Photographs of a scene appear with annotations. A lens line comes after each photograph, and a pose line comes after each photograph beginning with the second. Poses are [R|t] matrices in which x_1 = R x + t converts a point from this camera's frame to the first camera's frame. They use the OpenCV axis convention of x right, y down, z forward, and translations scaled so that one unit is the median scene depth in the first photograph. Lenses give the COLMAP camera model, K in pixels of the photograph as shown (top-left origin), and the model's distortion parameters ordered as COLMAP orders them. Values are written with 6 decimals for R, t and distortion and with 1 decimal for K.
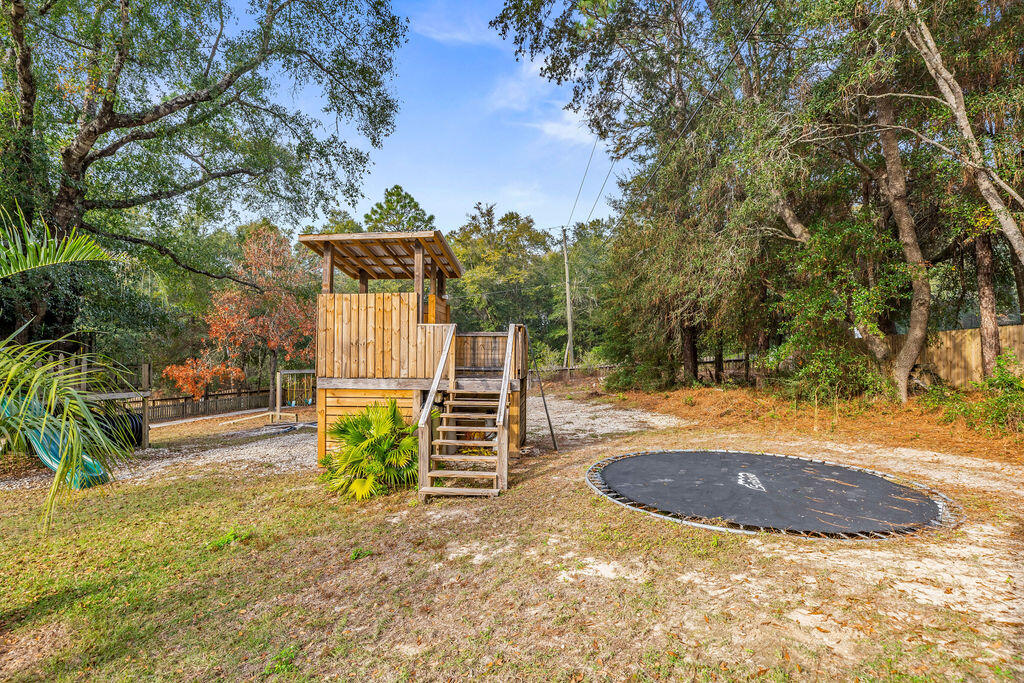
lens RADIAL K [[504.2, 0, 516.1], [0, 504.2, 347.8], [0, 0, 1]] dist [0.003717, 0.000154]
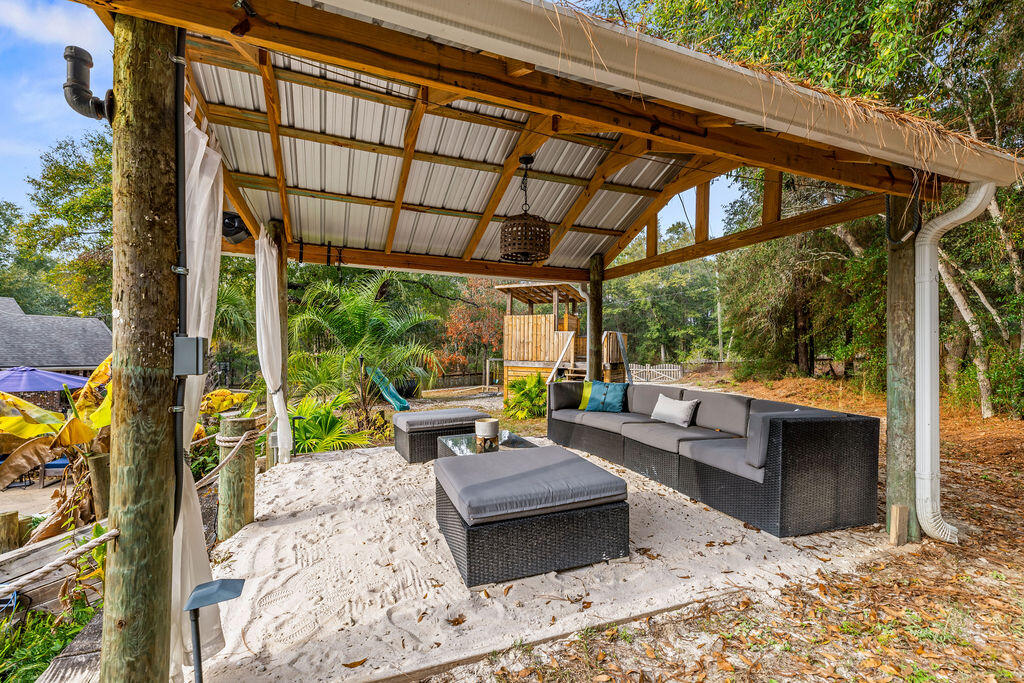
lens RADIAL K [[471.0, 0, 511.3], [0, 471.0, 342.4], [0, 0, 1]] dist [-0.000003, 0.000023]
pose [[0.922450, 0.003991, -0.386095, 0.299343], [-0.003786, 0.999992, 0.001290, -0.009135], [0.386097, 0.000272, 0.922458, -0.587701]]
